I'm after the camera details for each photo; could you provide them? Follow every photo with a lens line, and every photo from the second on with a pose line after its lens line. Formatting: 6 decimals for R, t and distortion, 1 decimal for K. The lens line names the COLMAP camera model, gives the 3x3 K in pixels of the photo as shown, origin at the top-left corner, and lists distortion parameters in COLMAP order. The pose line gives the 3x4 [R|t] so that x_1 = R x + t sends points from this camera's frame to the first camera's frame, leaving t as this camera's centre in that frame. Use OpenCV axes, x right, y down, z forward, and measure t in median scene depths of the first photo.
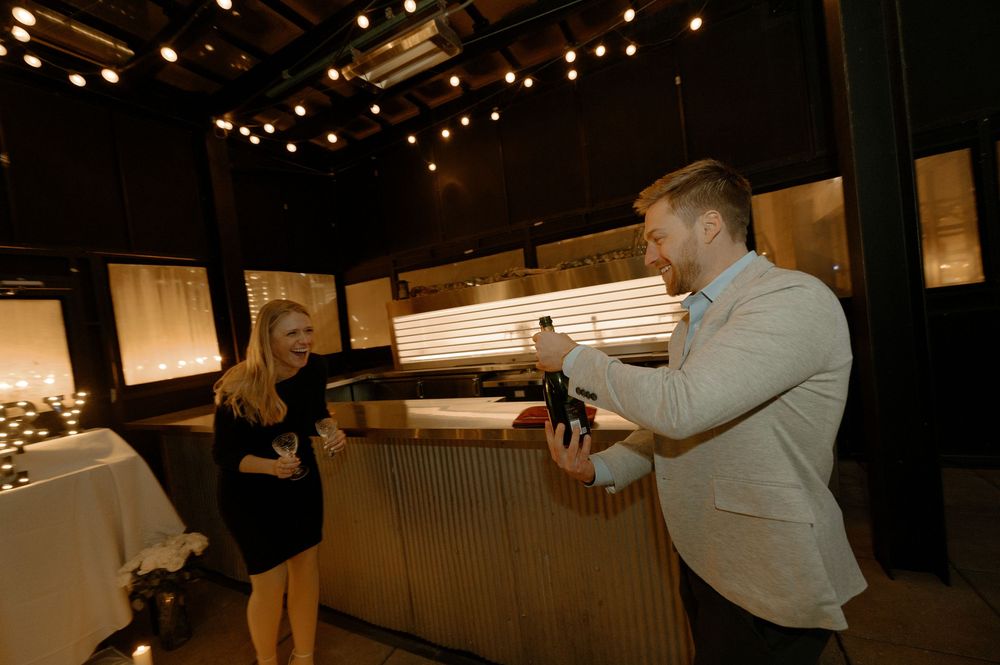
lens RADIAL K [[399.5, 0, 500.0], [0, 399.5, 332.5], [0, 0, 1]] dist [-0.009726, 0.000149]
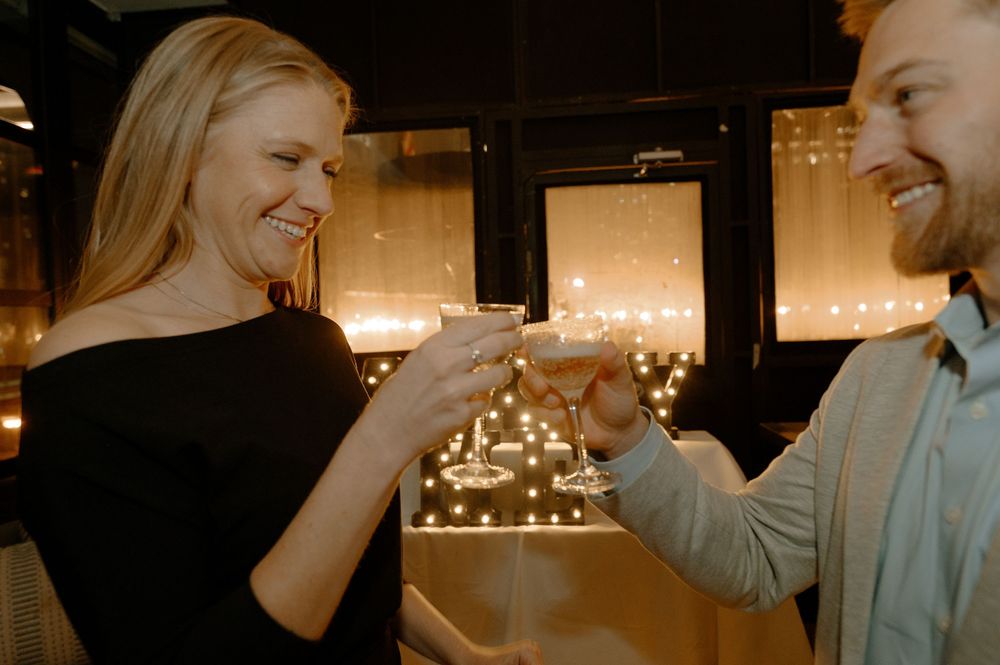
lens RADIAL K [[666.3, 0, 500.0], [0, 666.3, 332.5], [0, 0, 1]] dist [0.006512, 0.000124]
pose [[0.386106, 0.134345, -0.912619, -0.283367], [-0.042619, 0.990879, 0.127835, 0.025057], [0.921470, -0.010463, 0.388310, 0.325044]]
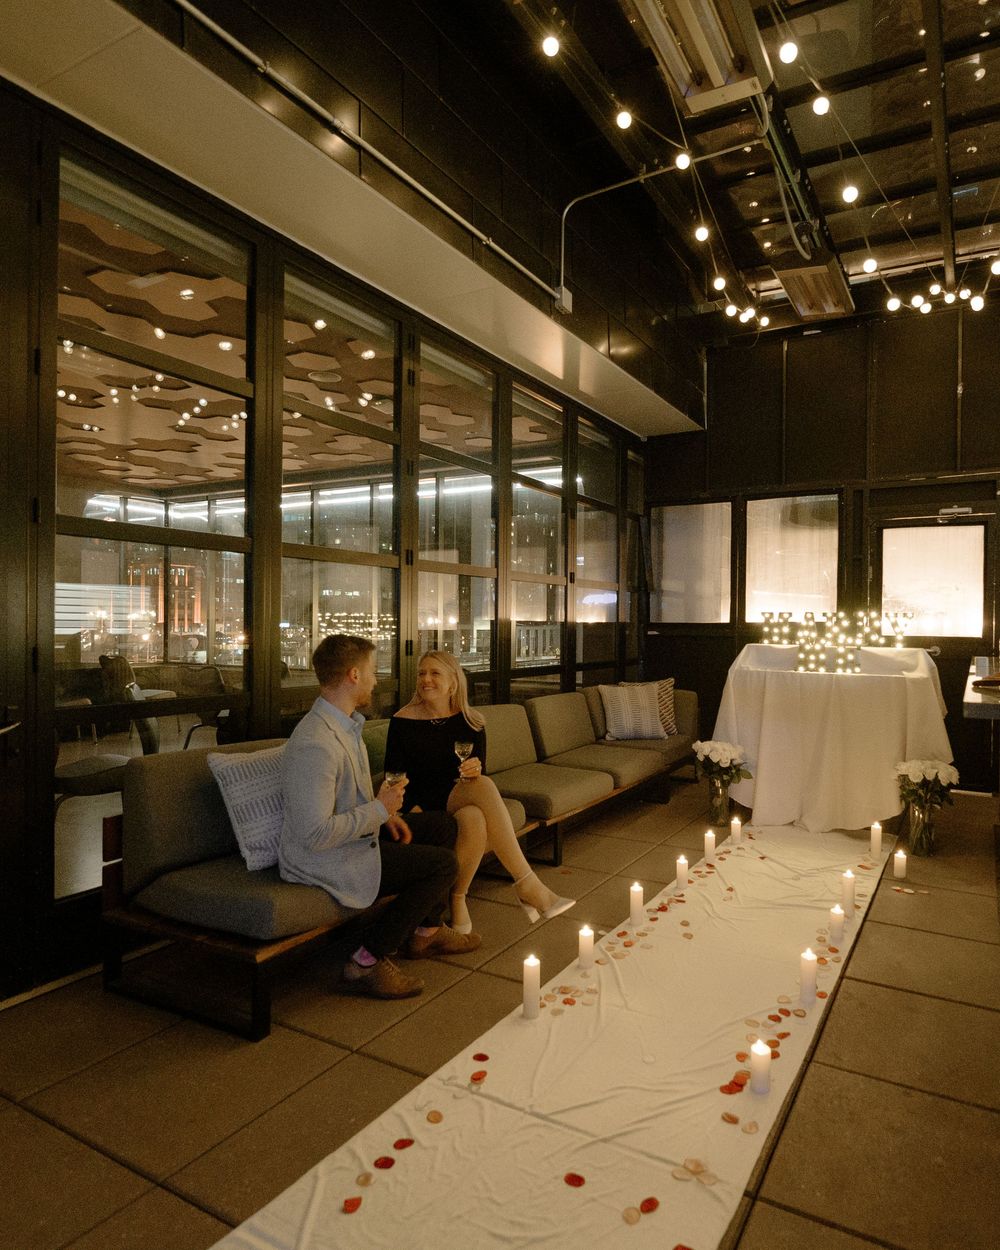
lens RADIAL K [[749.4, 0, 586.8], [0, 749.4, 628.4], [0, 0, 1]] dist [-0.000417, -0.000042]
pose [[-0.012438, 0.129740, -0.991470, 0.718336], [-0.038435, 0.990752, 0.130128, -0.032369], [0.999184, 0.039726, -0.007337, 0.053798]]
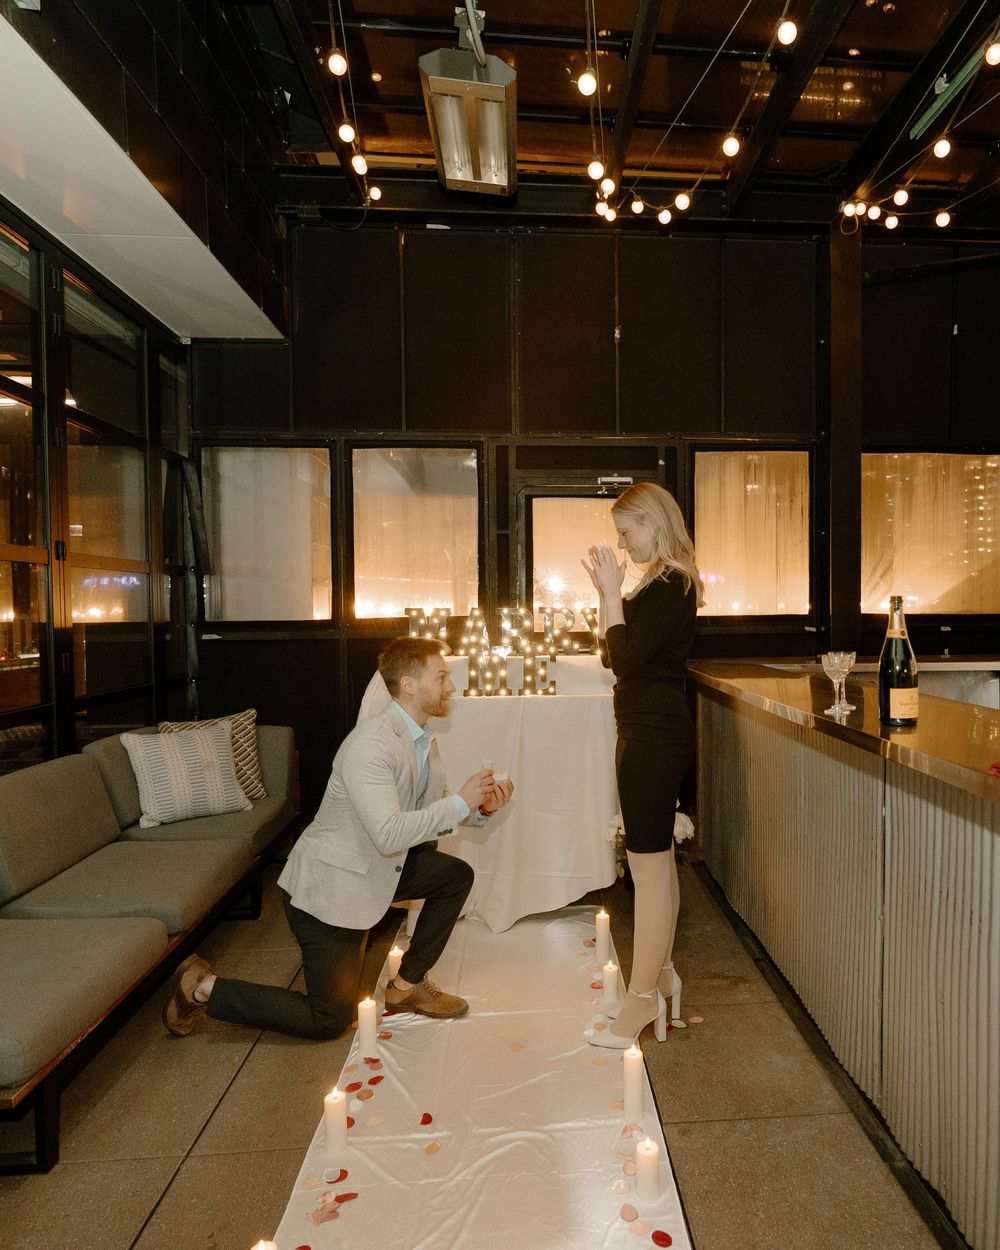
lens RADIAL K [[791.0, 0, 595.5], [0, 791.0, 626.0], [0, 0, 1]] dist [0.001100, -0.002055]
pose [[0.530213, 0.140439, -0.836152, 0.228930], [-0.085261, 0.990019, 0.112217, 0.000901], [0.843566, 0.011792, 0.536895, 0.037227]]
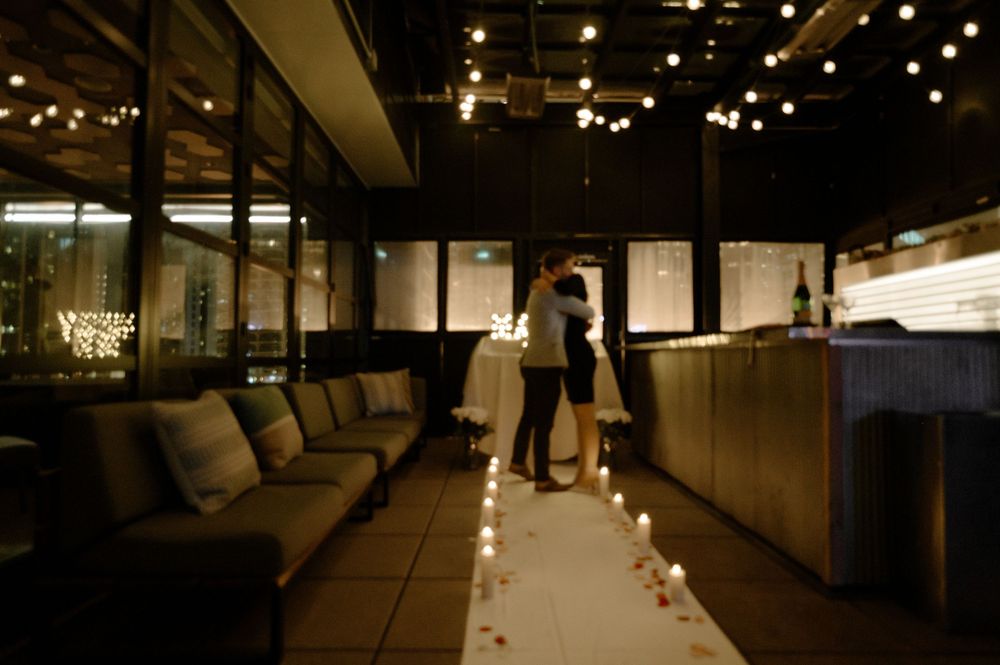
lens RADIAL K [[555.7, 0, 500.0], [0, 555.7, 332.5], [0, 0, 1]] dist [0.000926, -0.000374]
pose [[0.451607, 0.089450, -0.887722, 0.621190], [-0.089942, 0.994457, 0.054449, 0.082253], [0.887672, 0.055254, 0.457149, -0.309322]]
